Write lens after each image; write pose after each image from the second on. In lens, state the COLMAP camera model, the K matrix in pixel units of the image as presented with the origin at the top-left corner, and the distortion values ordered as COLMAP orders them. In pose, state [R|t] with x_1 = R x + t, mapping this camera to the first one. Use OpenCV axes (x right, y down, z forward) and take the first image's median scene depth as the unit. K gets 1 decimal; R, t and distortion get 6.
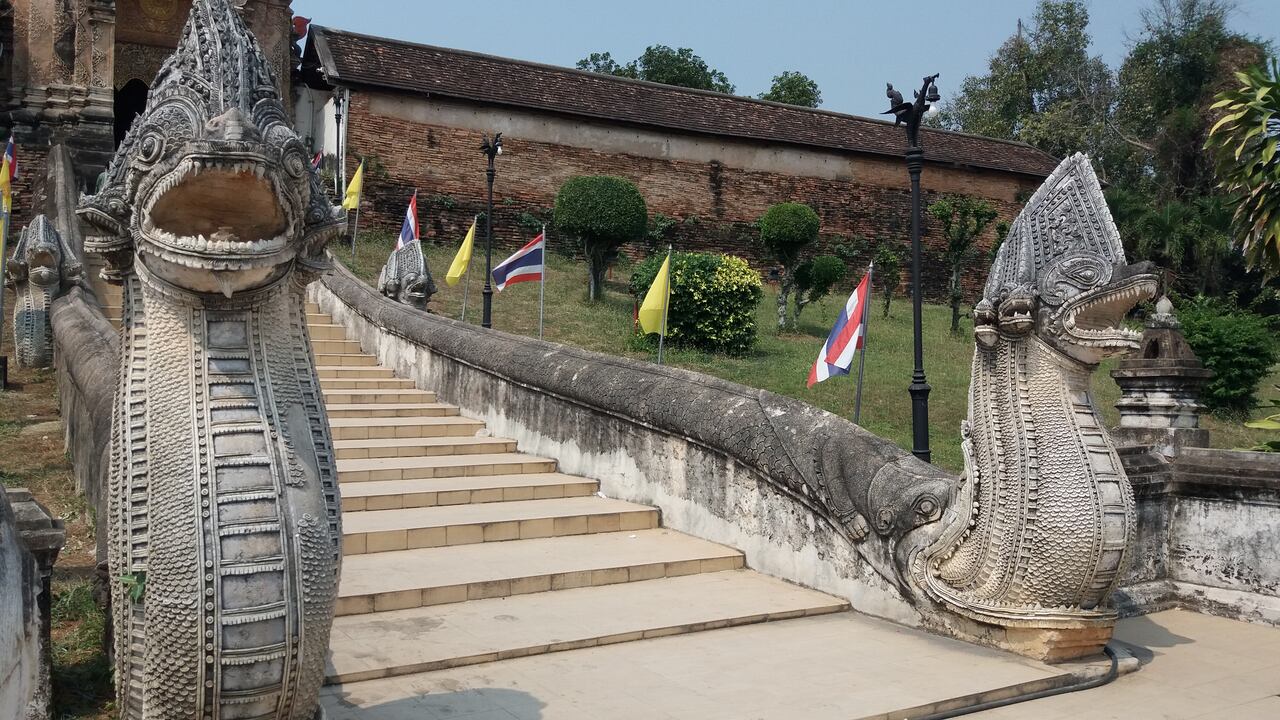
lens RADIAL K [[1071.2, 0, 640.0], [0, 1071.2, 360.0], [0, 0, 1]] dist [0.085982, -0.168086]
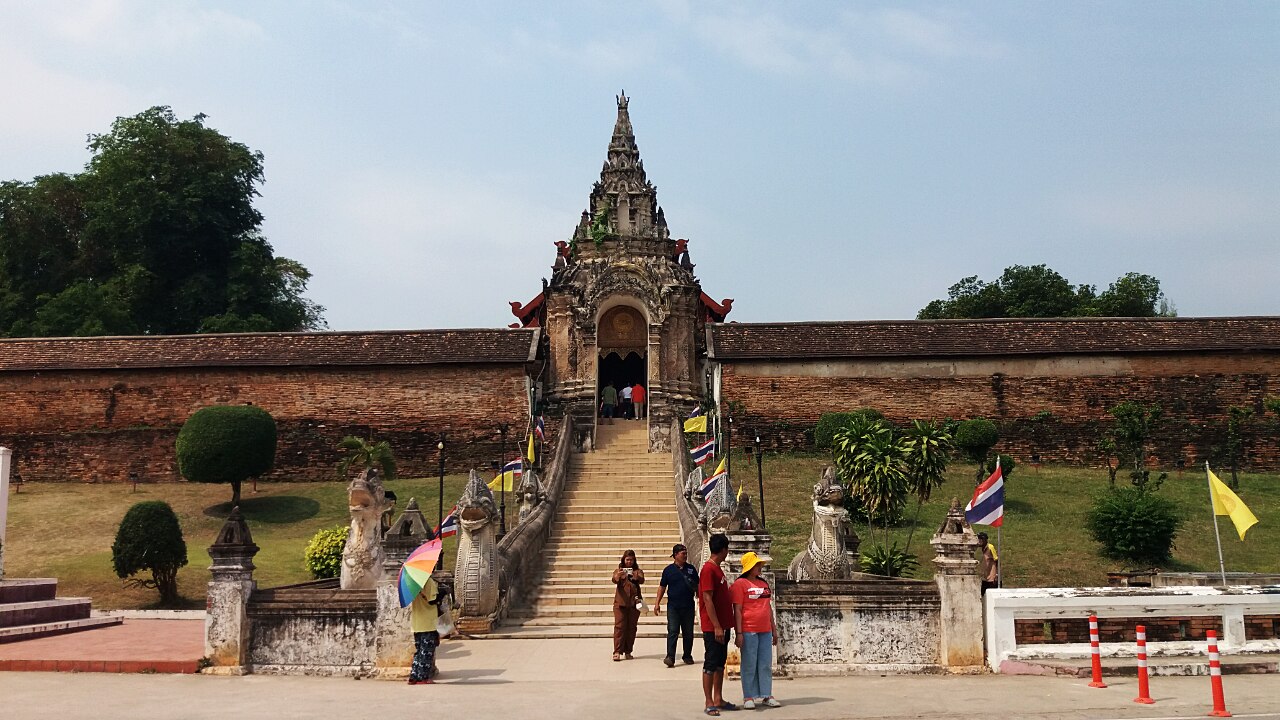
lens RADIAL K [[1071.2, 0, 640.0], [0, 1071.2, 360.0], [0, 0, 1]] dist [0.085982, -0.168086]
pose [[0.861688, -0.090571, -0.499289, 0.421737], [0.018233, 0.988833, -0.147906, -0.012886], [0.507110, 0.118346, 0.853718, -0.443727]]
